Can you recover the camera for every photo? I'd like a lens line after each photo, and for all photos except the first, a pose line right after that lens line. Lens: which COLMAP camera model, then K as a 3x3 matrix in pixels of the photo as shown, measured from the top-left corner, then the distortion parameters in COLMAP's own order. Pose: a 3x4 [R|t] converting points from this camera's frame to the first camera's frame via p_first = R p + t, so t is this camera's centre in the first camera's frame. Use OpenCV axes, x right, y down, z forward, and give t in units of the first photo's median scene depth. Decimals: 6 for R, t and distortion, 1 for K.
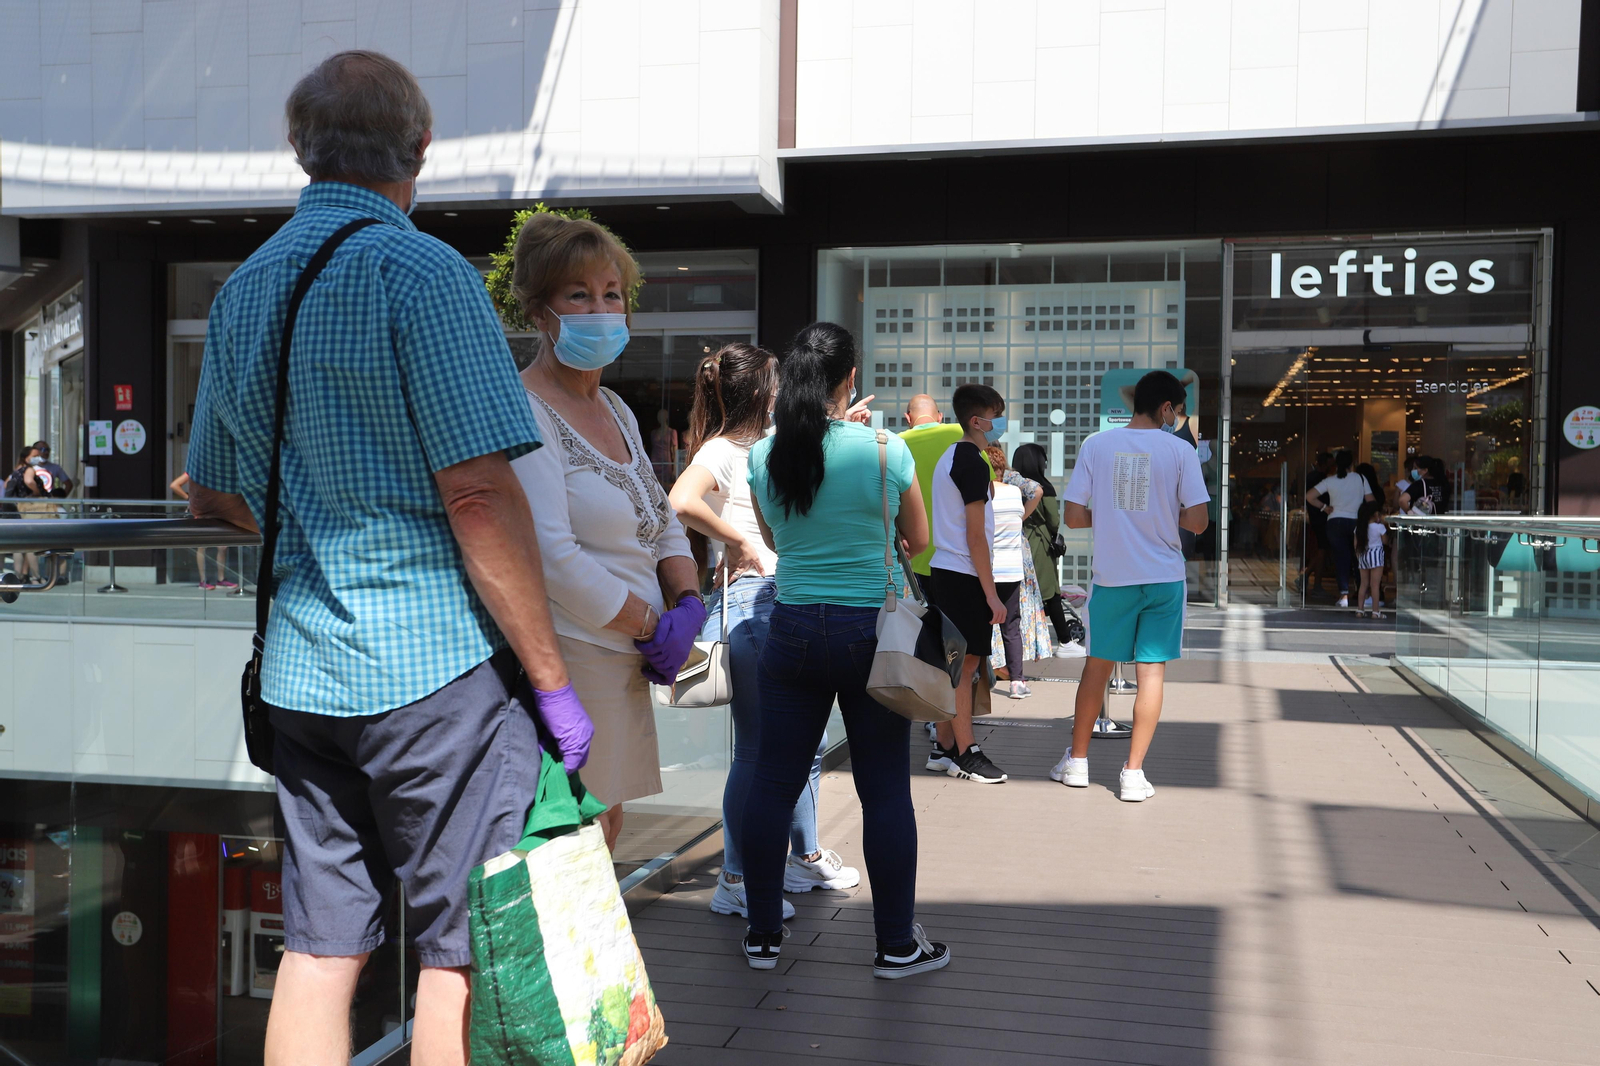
lens RADIAL K [[1476.2, 0, 800.0], [0, 1476.2, 533.0], [0, 0, 1]] dist [0.011400, 0.016579]
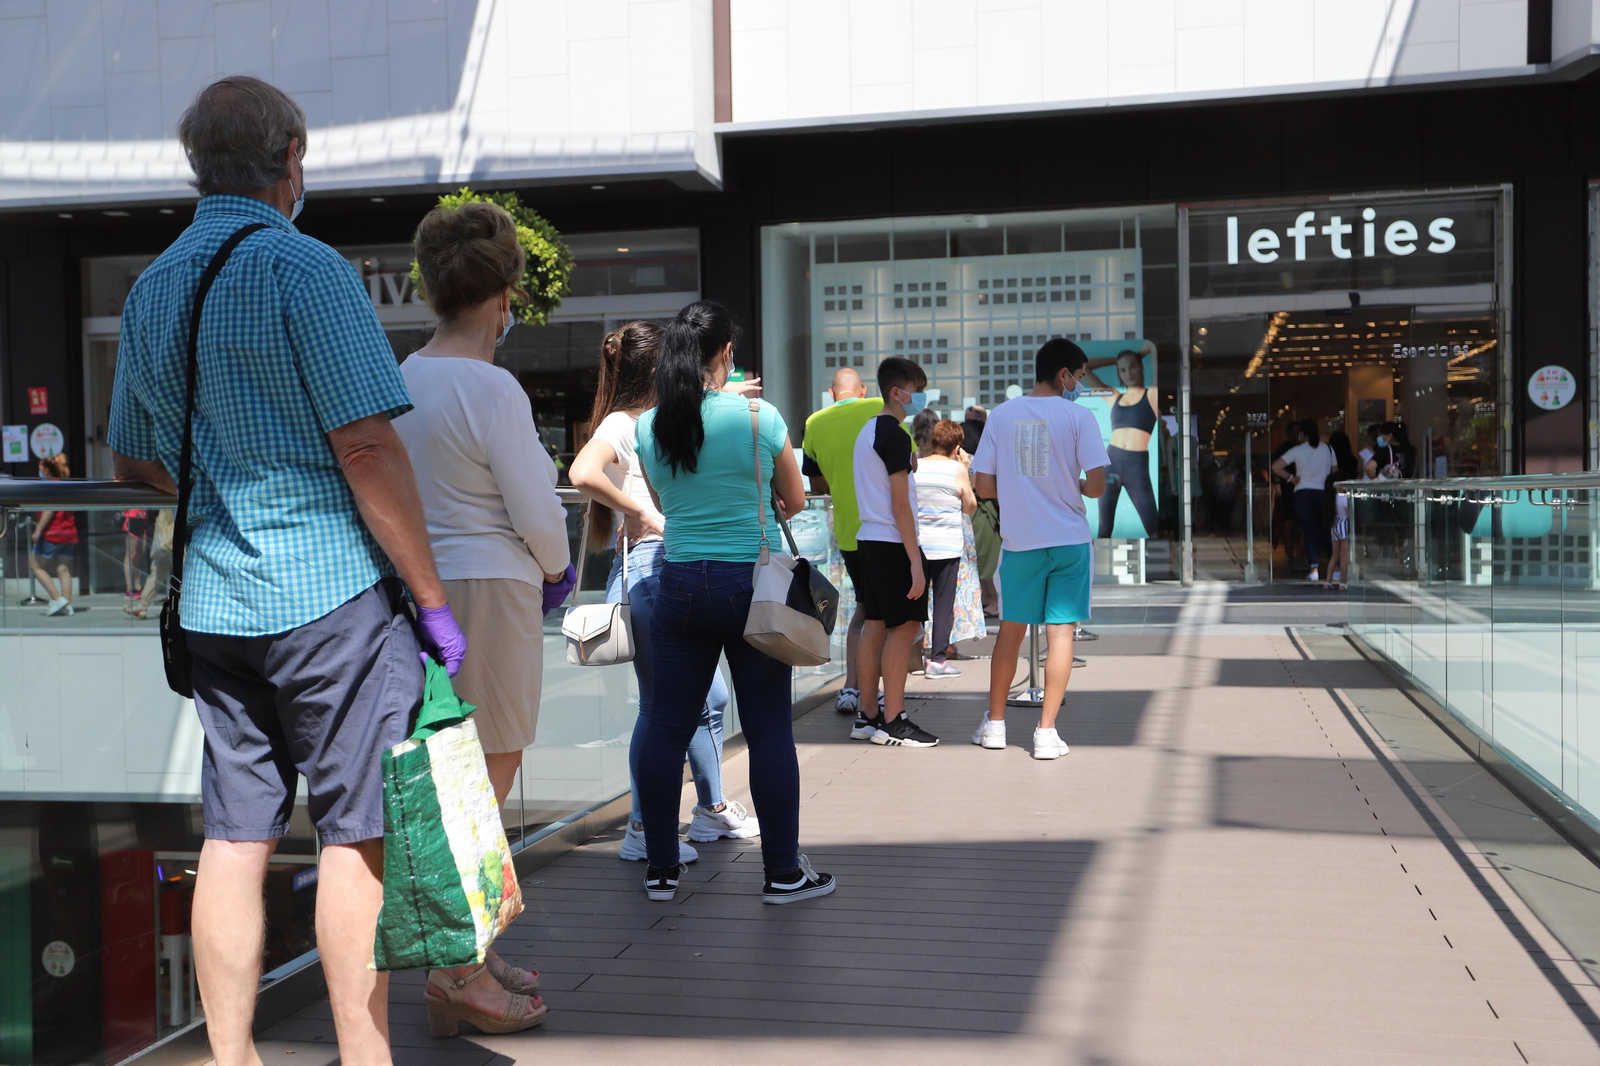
lens RADIAL K [[1604.0, 0, 795.0], [0, 1604.0, 531.1], [0, 0, 1]] dist [0.025531, -0.003886]
pose [[0.999518, -0.029239, 0.010423, 0.061302], [0.029241, 0.999572, -0.000018, 0.025502], [-0.010418, 0.000323, 0.999946, -0.160948]]
